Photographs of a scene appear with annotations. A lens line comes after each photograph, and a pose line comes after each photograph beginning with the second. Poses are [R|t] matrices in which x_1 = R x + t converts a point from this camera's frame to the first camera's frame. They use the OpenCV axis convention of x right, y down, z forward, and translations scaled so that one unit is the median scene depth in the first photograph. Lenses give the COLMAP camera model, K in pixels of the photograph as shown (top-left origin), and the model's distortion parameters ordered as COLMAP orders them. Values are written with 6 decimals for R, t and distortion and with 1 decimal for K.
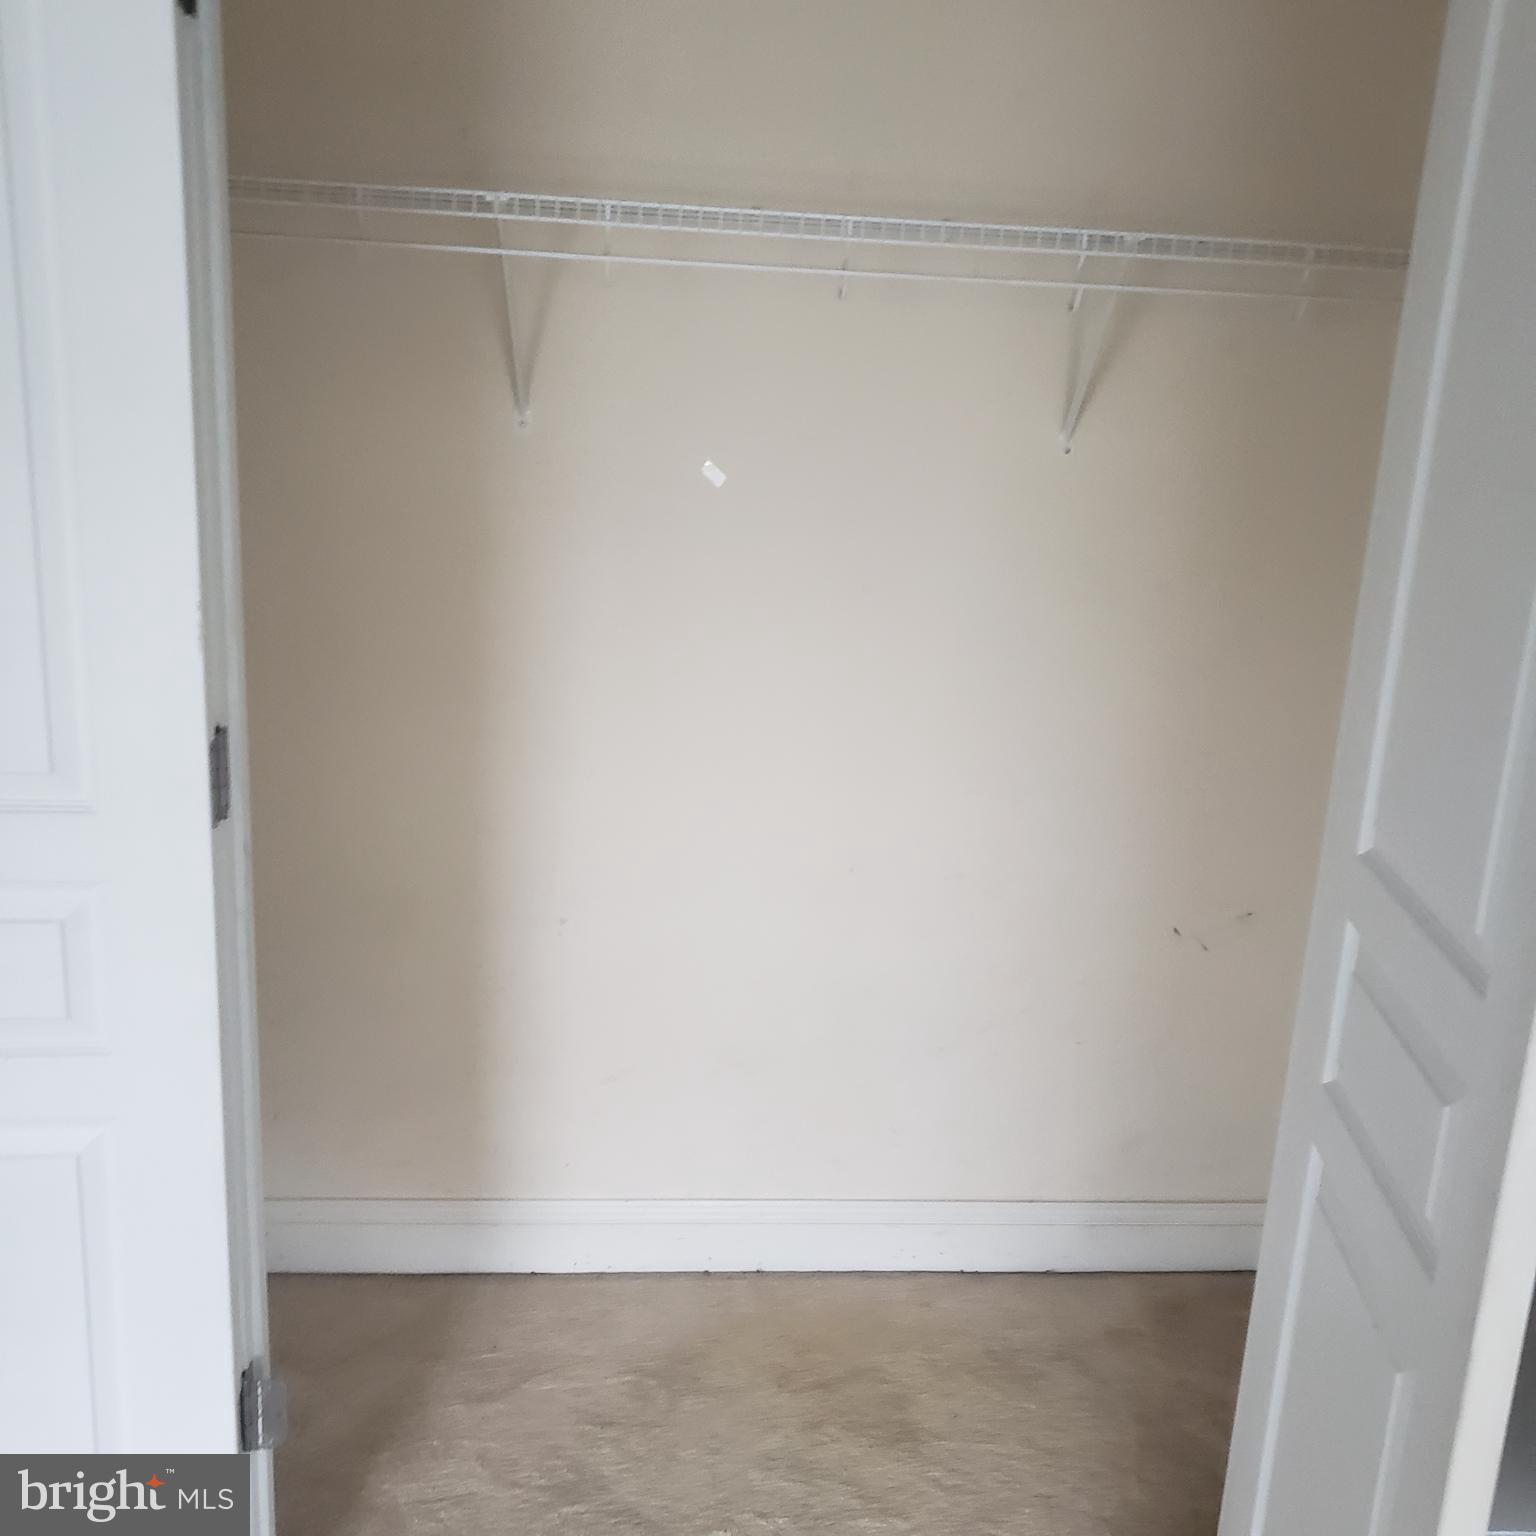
lens RADIAL K [[1574.5, 0, 768.1], [0, 1574.5, 813.9], [0, 0, 1]] dist [-0.042791, -0.010450]
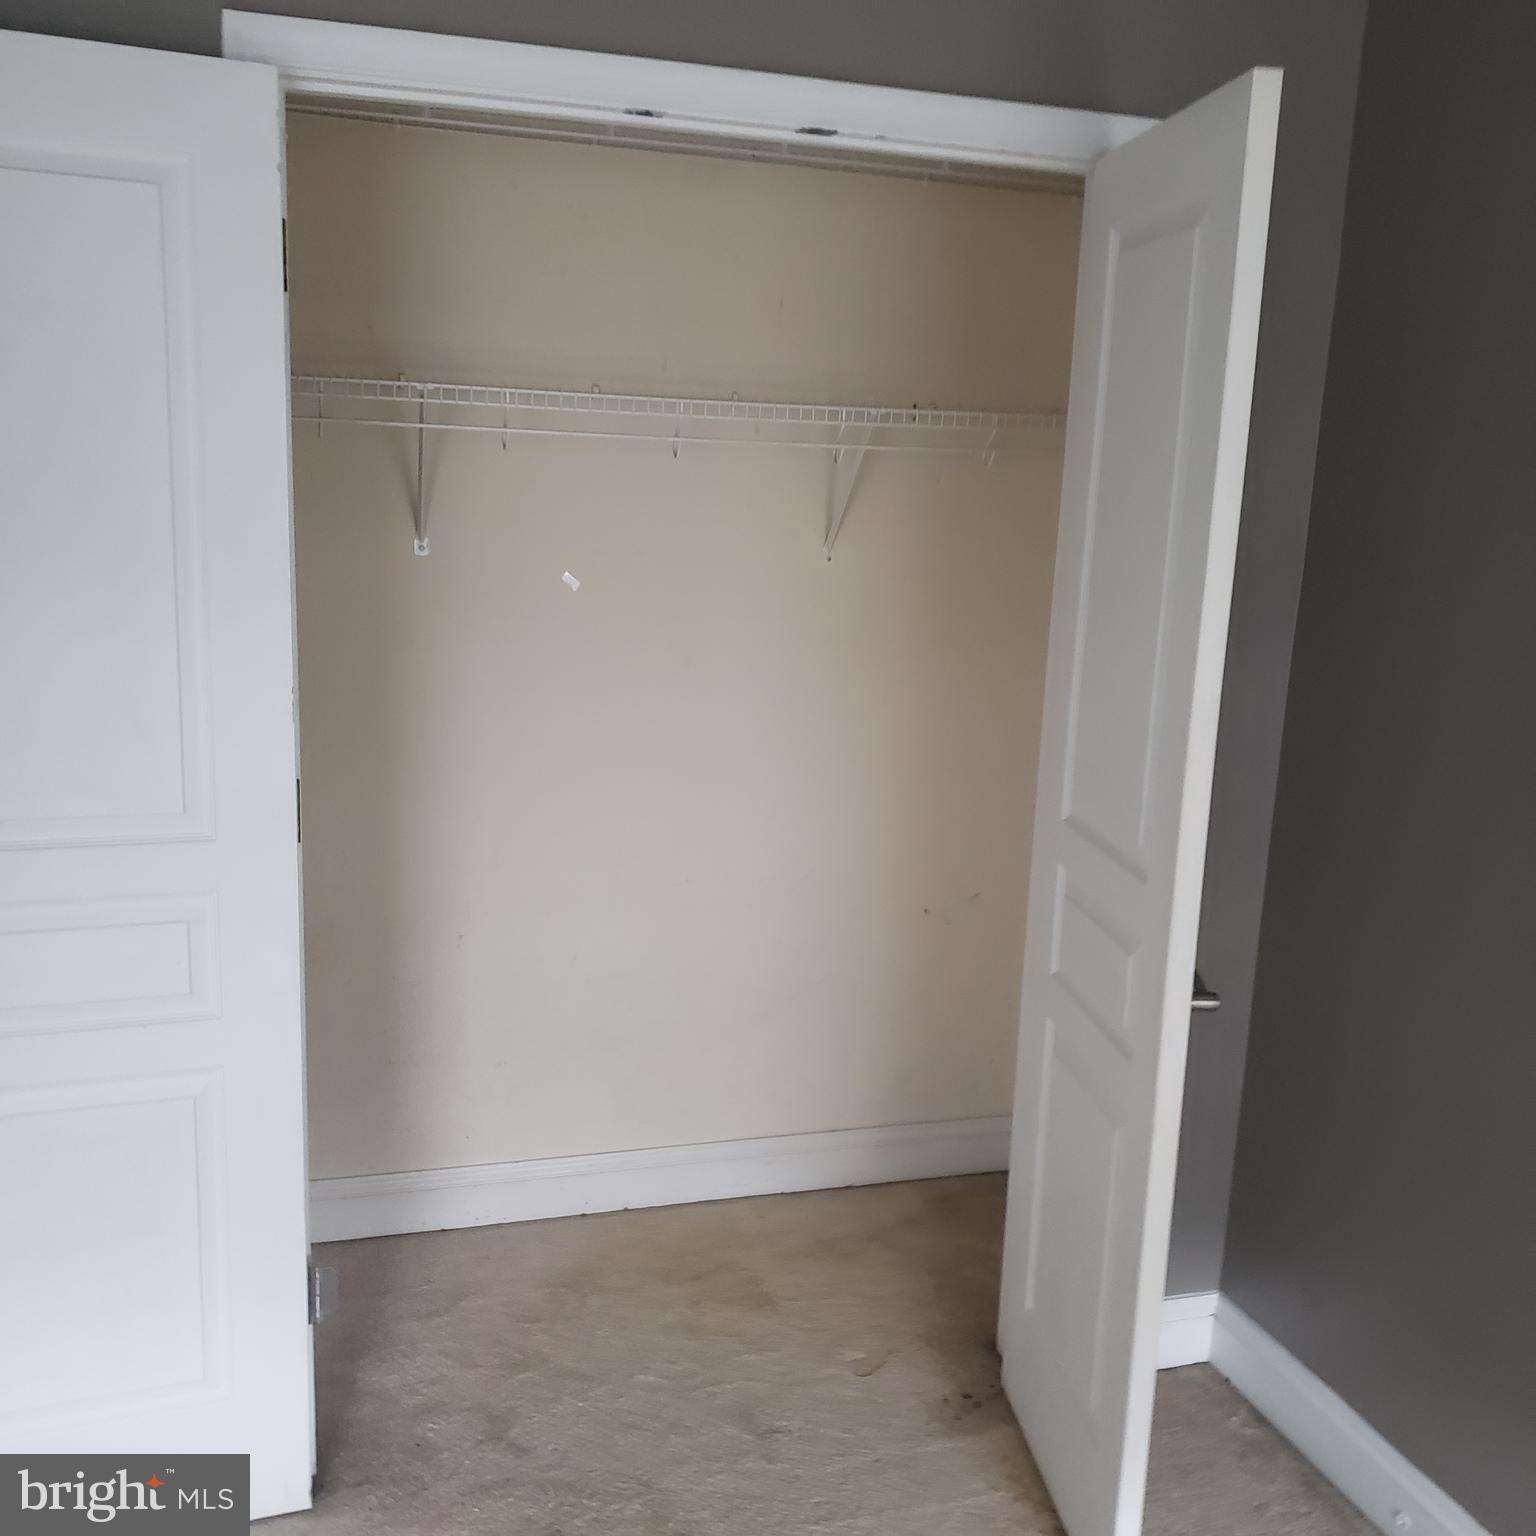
lens RADIAL K [[1563.8, 0, 768.0], [0, 1563.8, 768.0], [0, 0, 1]] dist [0.025973, 0.003164]
pose [[0.979121, -0.049029, 0.197278, -0.146889], [0.065448, 0.994835, -0.077584, 0.054872], [-0.192456, 0.088876, 0.977273, -0.321769]]
